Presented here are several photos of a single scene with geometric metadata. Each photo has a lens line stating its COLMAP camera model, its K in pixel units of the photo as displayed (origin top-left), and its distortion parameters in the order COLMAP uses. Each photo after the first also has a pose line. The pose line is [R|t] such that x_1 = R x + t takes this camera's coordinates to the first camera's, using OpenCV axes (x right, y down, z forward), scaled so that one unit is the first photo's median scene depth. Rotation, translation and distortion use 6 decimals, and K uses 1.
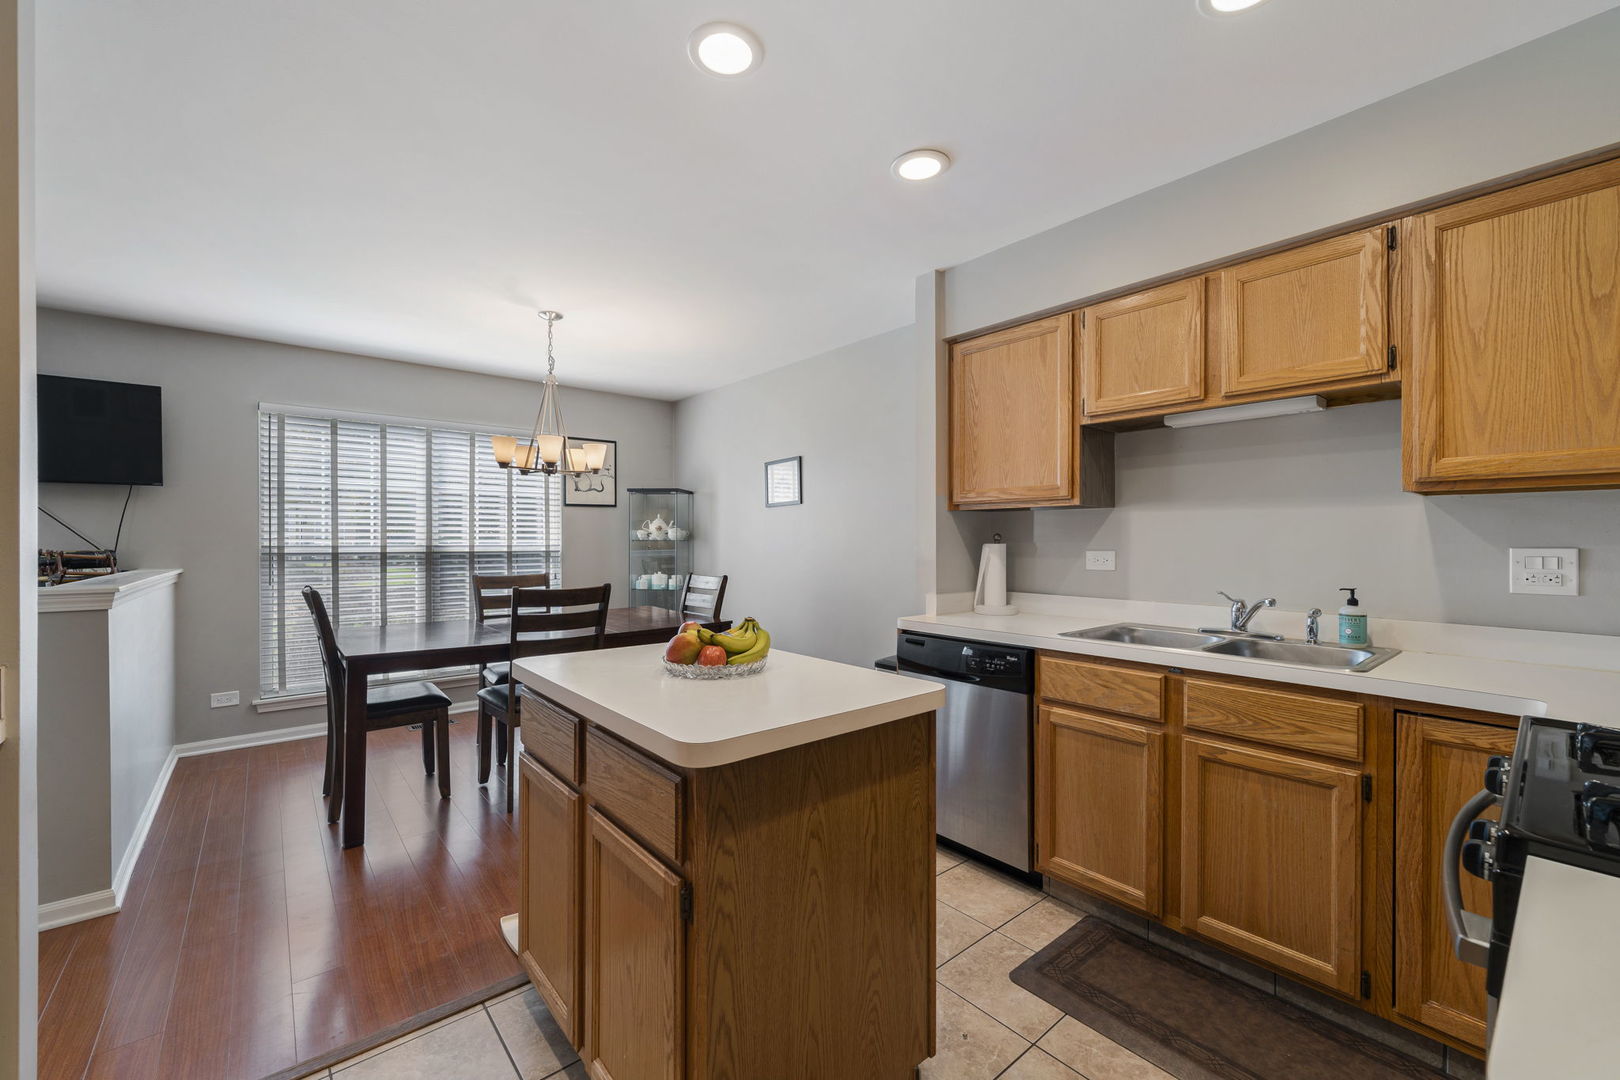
lens RADIAL K [[665.2, 0, 810.0], [0, 665.2, 540.0], [0, 0, 1]] dist [-0.000397, -0.000006]
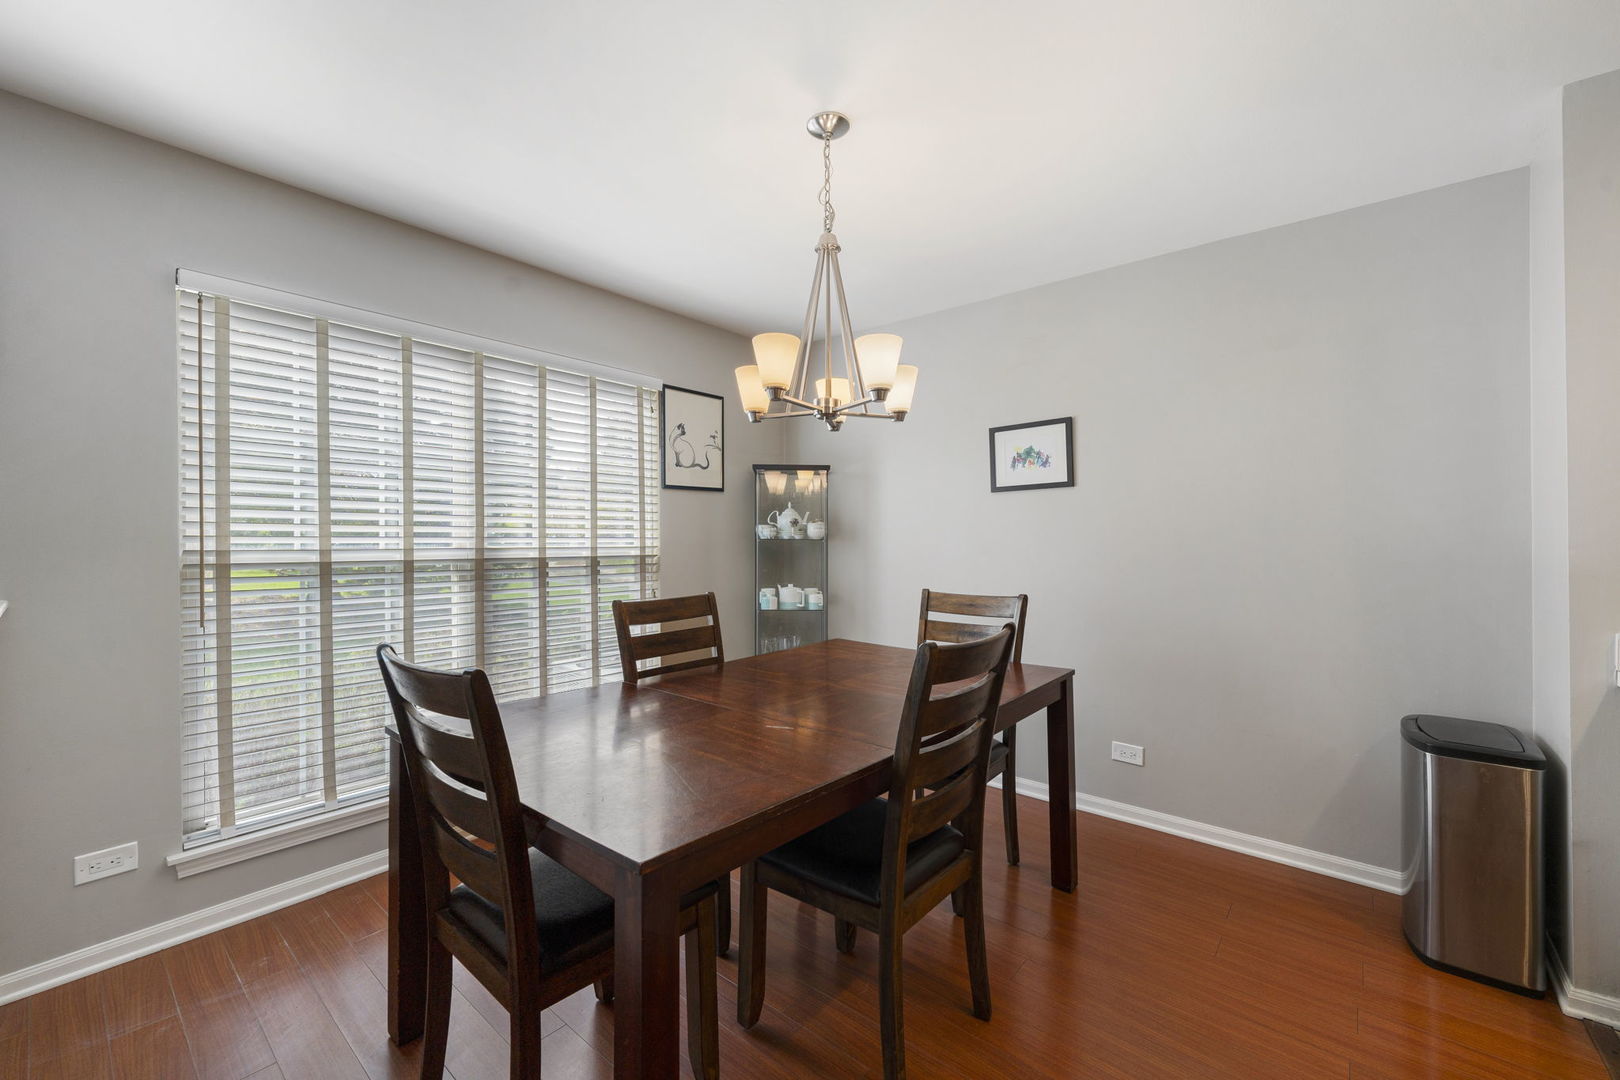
lens RADIAL K [[657.3, 0, 806.1], [0, 657.3, 539.3], [0, 0, 1]] dist [0.000255, 0.000191]
pose [[0.982522, 0.000212, 0.186149, -0.440472], [-0.000114, 1.000000, -0.000533, 0.000644], [-0.186149, 0.000502, 0.982521, 0.405832]]
